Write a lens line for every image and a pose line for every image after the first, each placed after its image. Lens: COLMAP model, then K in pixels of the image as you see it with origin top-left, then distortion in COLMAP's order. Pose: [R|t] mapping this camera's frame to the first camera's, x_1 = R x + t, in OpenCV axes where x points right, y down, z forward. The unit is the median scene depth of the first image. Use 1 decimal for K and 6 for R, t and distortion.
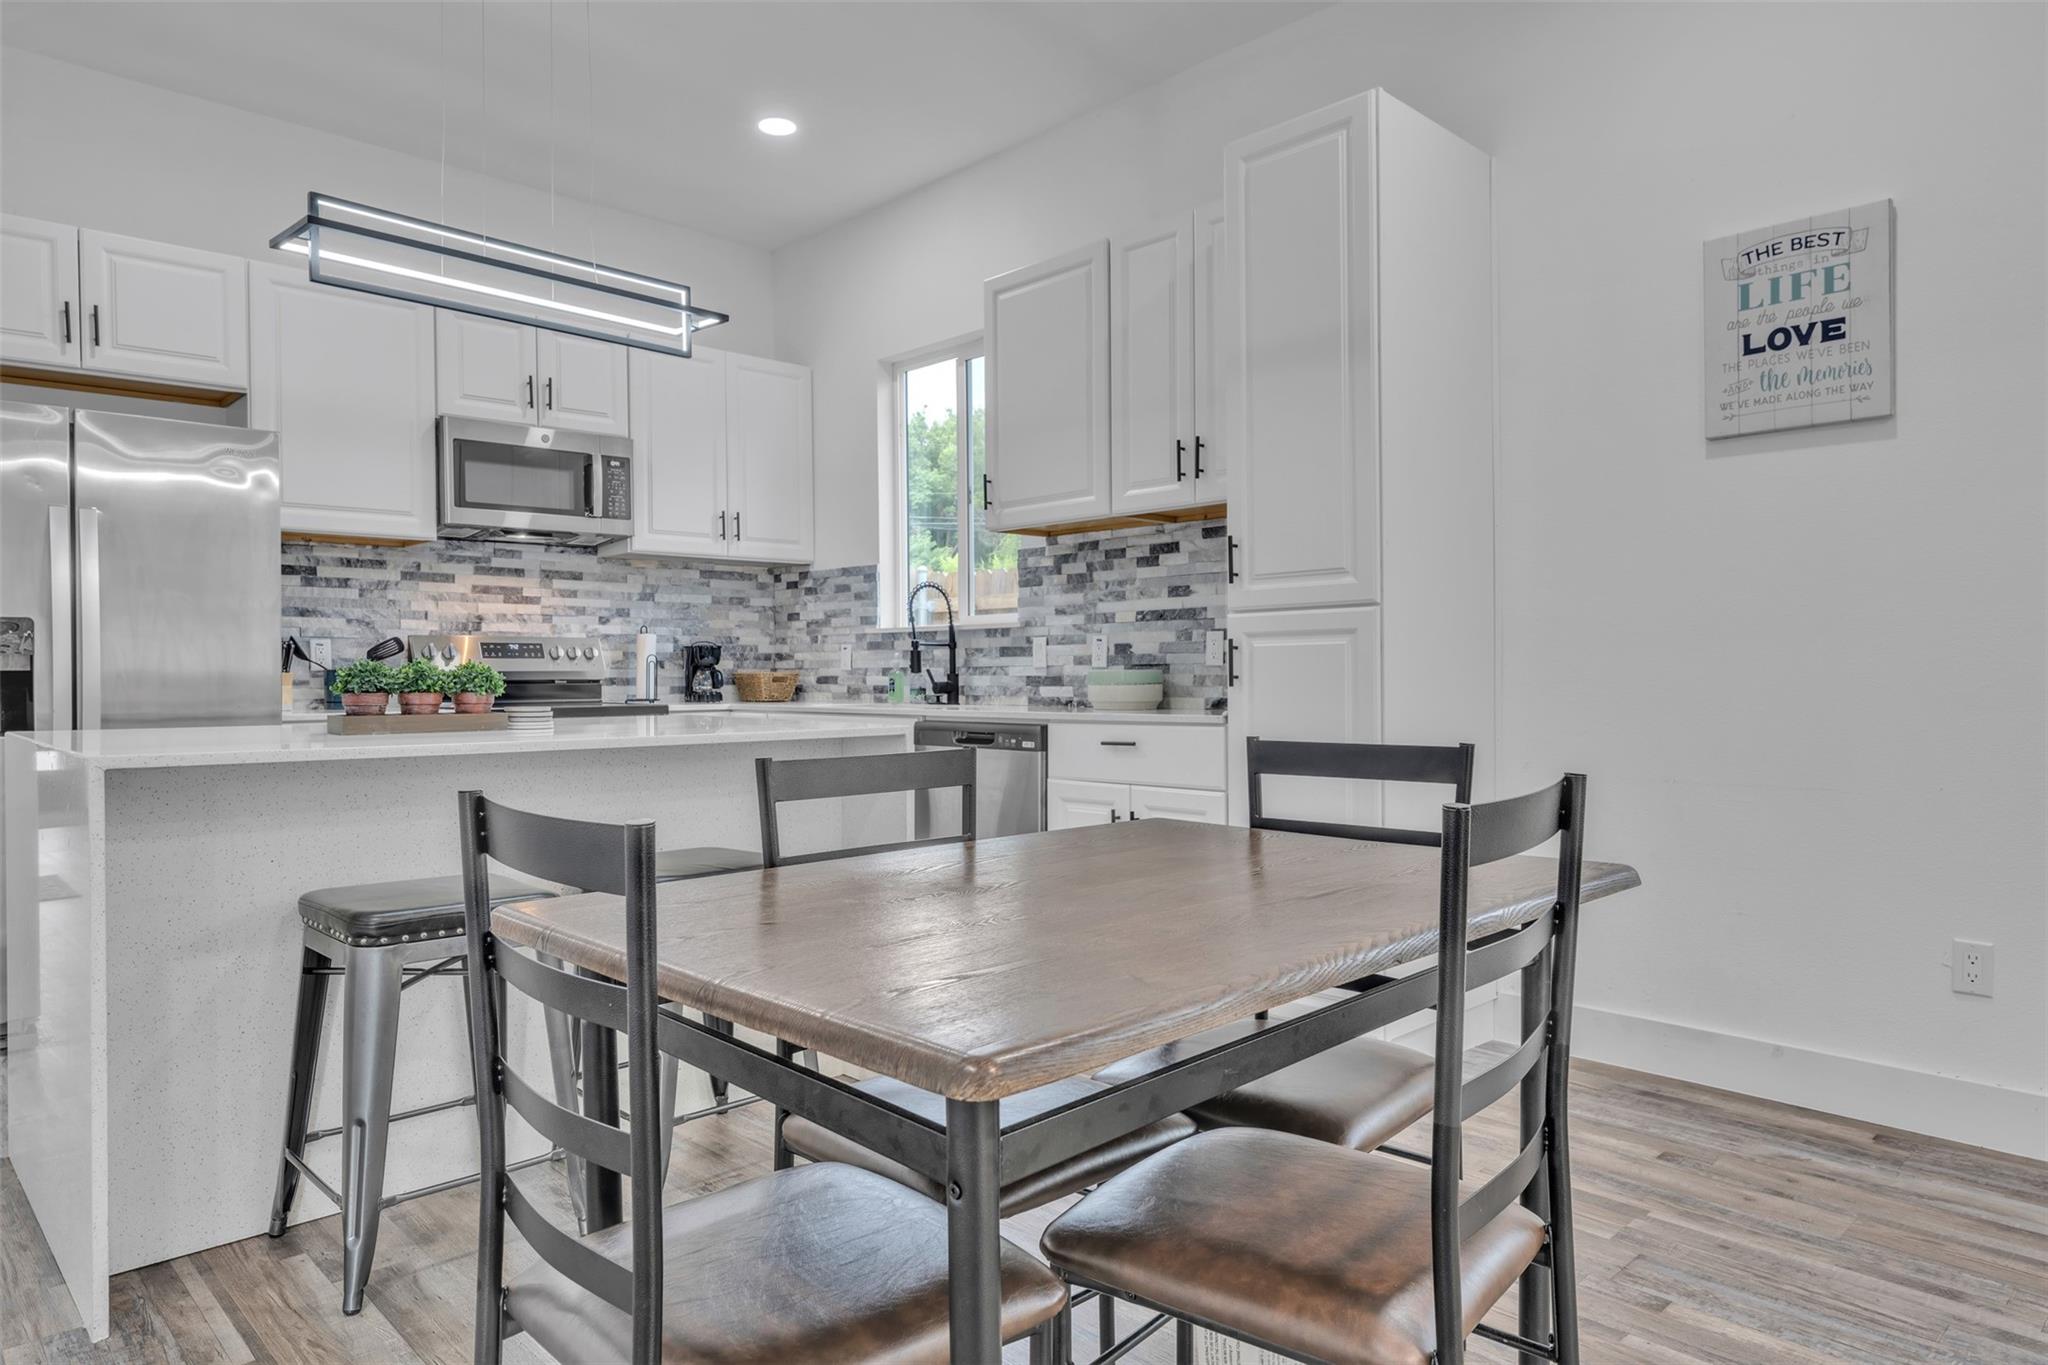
lens RADIAL K [[1226.5, 0, 1023.9], [0, 1226.5, 676.9], [0, 0, 1]] dist [0.023214, 0.001556]
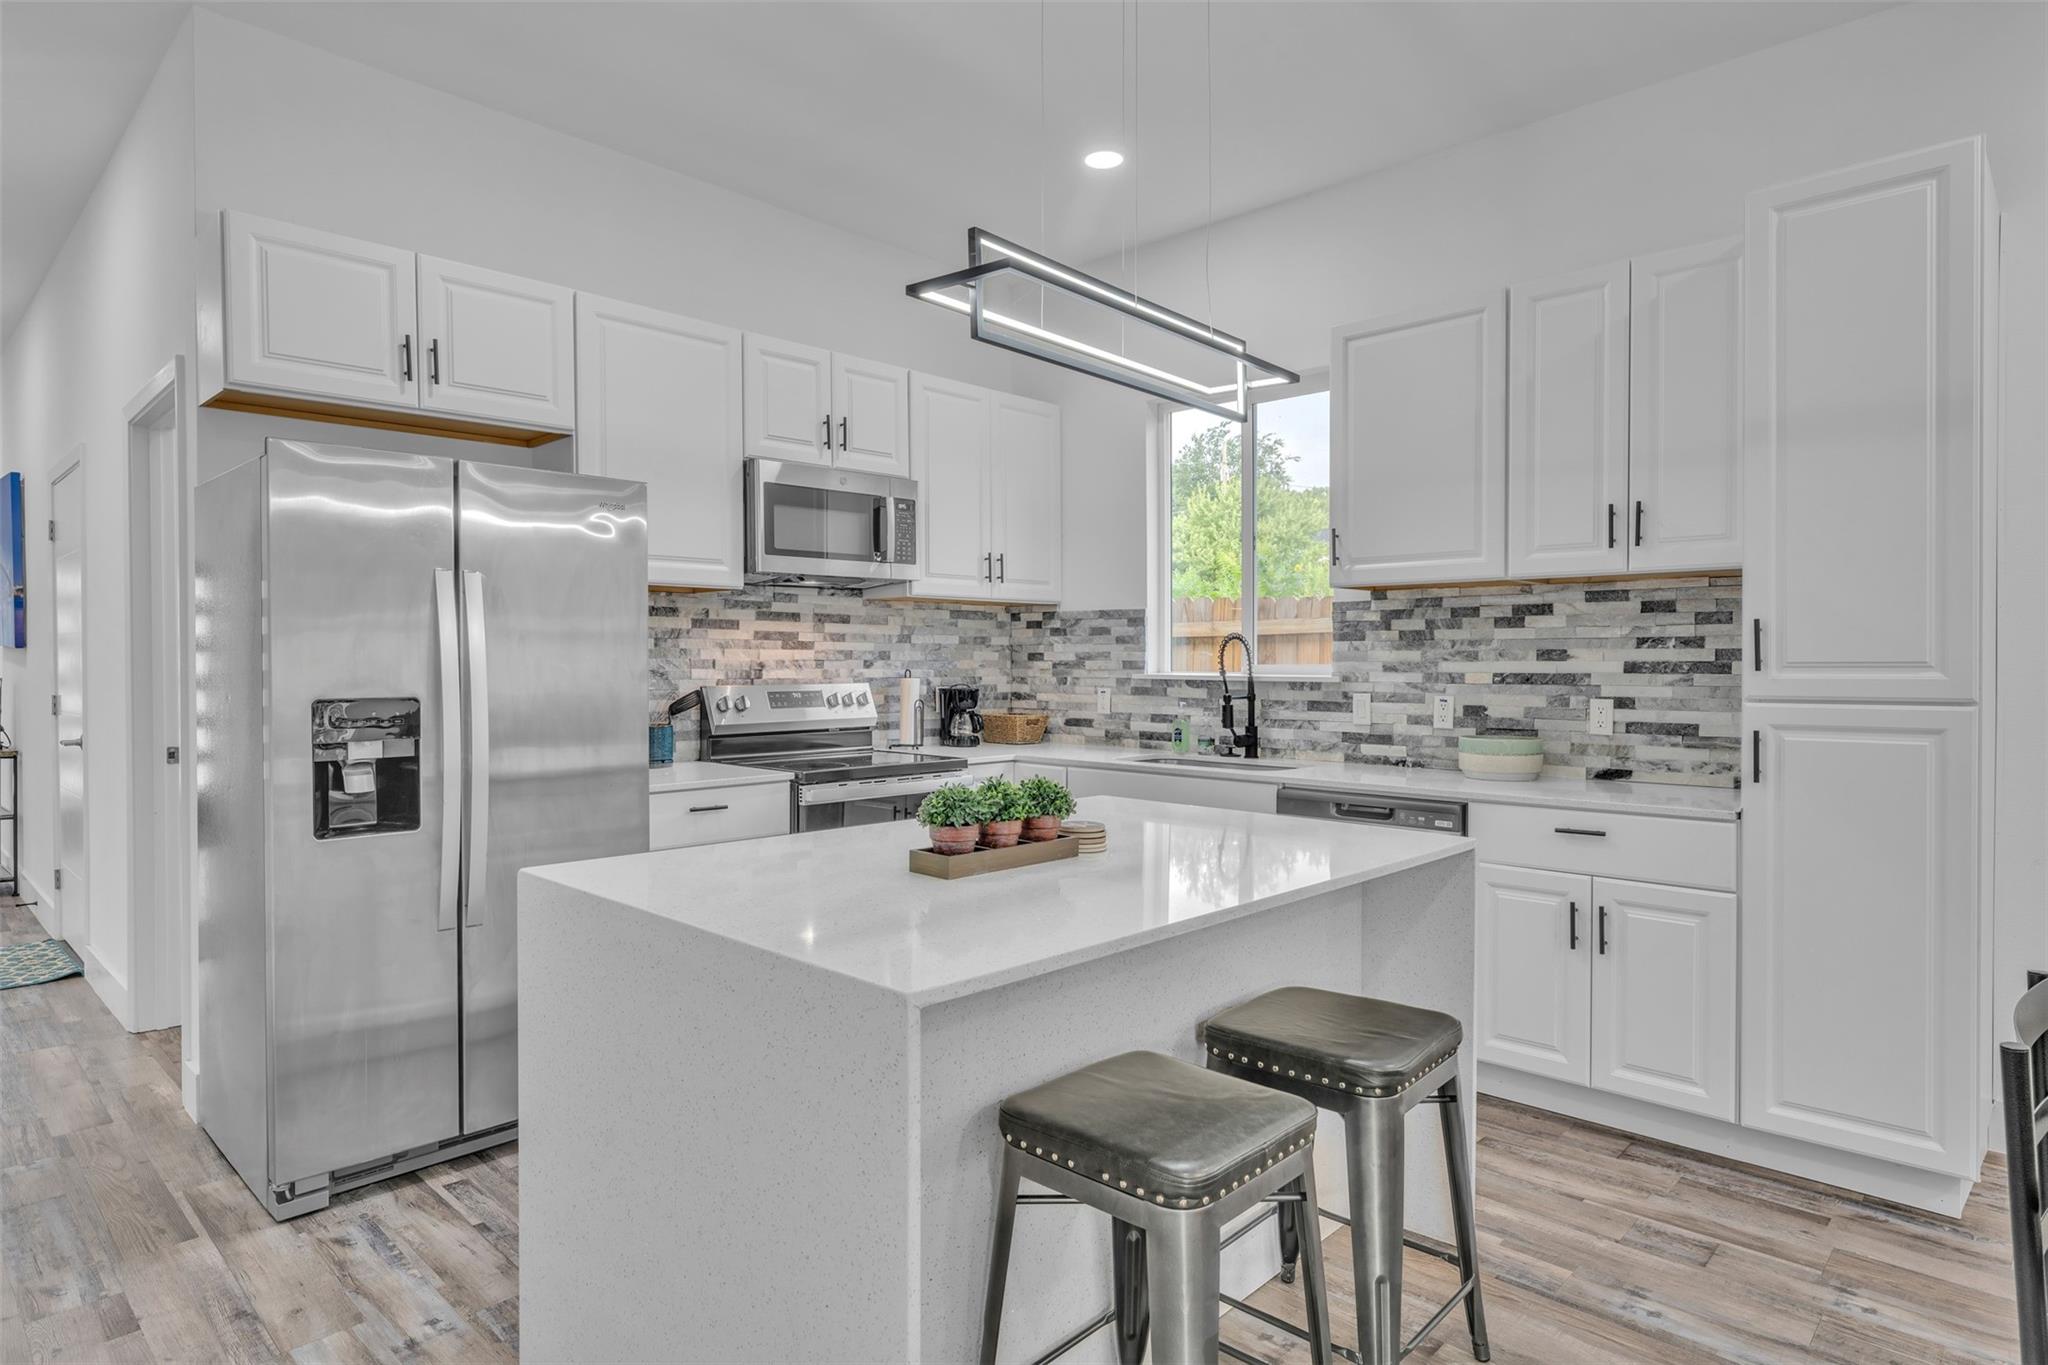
lens RADIAL K [[1097.5, 0, 1030.8], [0, 1097.5, 676.7], [0, 0, 1]] dist [0.015218, -0.001038]
pose [[0.998522, 0.006574, 0.053946, -0.294288], [-0.007314, 0.999882, 0.013518, -0.055059], [-0.053850, -0.013892, 0.998452, 0.140501]]
